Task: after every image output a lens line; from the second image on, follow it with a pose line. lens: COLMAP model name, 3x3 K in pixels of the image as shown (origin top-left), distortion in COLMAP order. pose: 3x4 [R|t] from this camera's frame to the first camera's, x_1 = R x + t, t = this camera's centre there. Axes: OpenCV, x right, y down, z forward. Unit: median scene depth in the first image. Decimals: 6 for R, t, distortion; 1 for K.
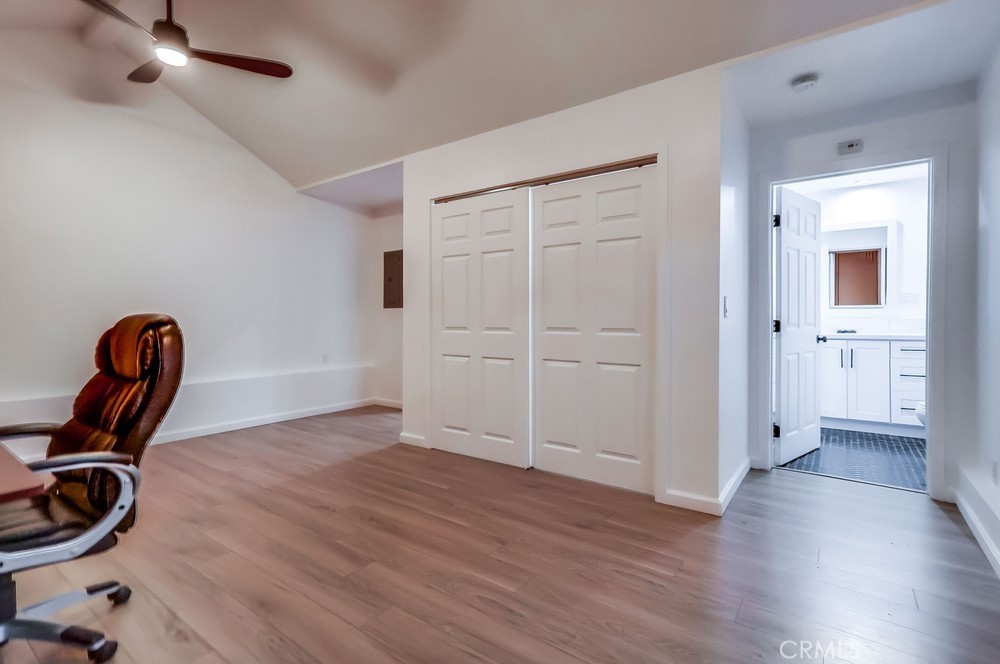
lens RADIAL K [[472.2, 0, 507.7], [0, 472.2, 329.3], [0, 0, 1]] dist [0.018061, 0.000768]
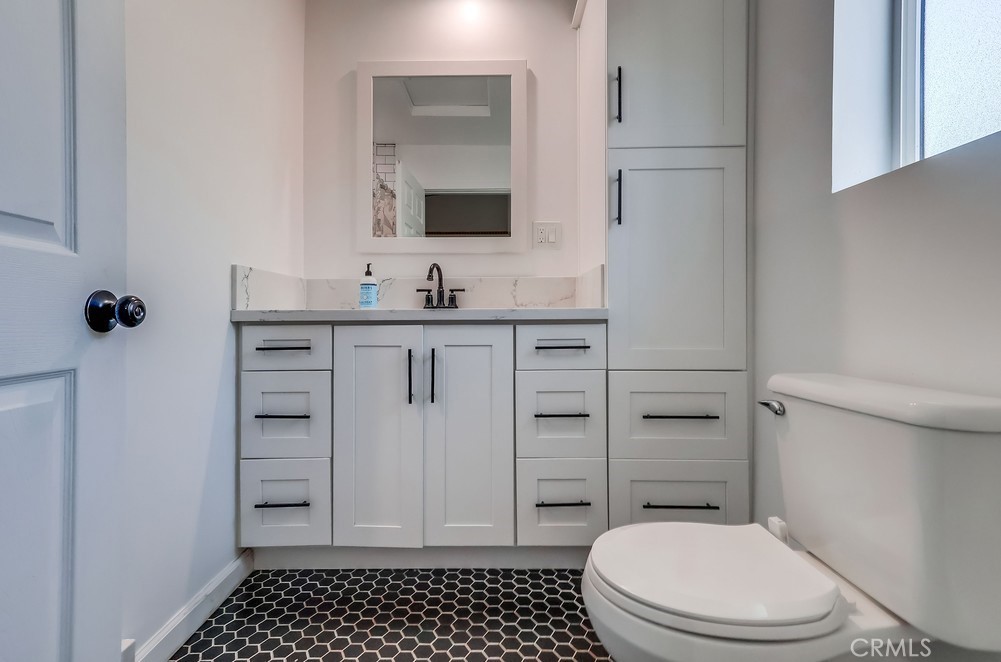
lens RADIAL K [[462.4, 0, 502.6], [0, 462.4, 329.7], [0, 0, 1]] dist [0.013757, 0.000681]
pose [[0.798182, -0.012057, 0.602296, 0.553576], [-0.001297, 0.999763, 0.021733, 0.018918], [-0.602415, -0.018128, 0.797977, 0.690905]]
